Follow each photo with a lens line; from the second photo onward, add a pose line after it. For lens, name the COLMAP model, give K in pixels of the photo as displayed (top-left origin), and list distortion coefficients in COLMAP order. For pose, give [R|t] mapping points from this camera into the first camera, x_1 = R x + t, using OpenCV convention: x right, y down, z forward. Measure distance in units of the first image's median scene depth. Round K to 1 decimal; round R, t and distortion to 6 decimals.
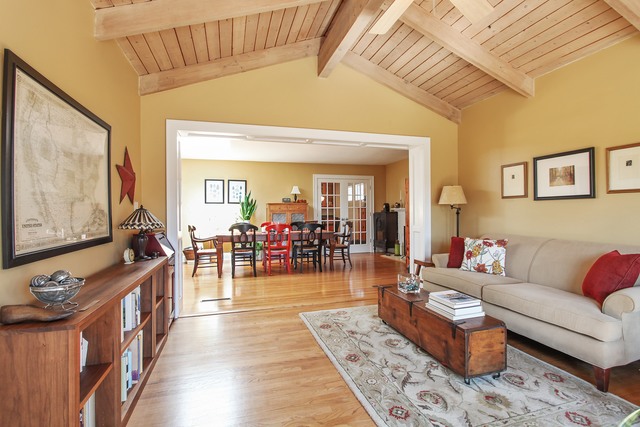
lens RADIAL K [[303.6, 0, 320.4], [0, 303.6, 212.3], [0, 0, 1]] dist [-0.005774, -0.000012]
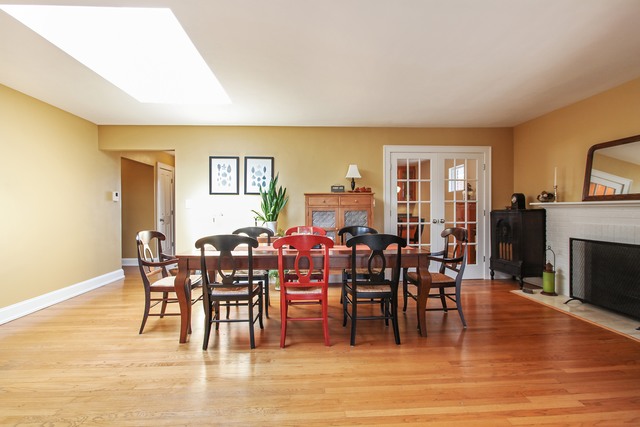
lens RADIAL K [[303.6, 0, 324.5], [0, 303.6, 212.8], [0, 0, 1]] dist [-0.005774, -0.000012]
pose [[0.974925, 0.006417, -0.222442, -0.004118], [-0.005016, 0.999964, 0.006863, 0.003215], [0.222478, -0.005575, 0.974922, 0.420793]]
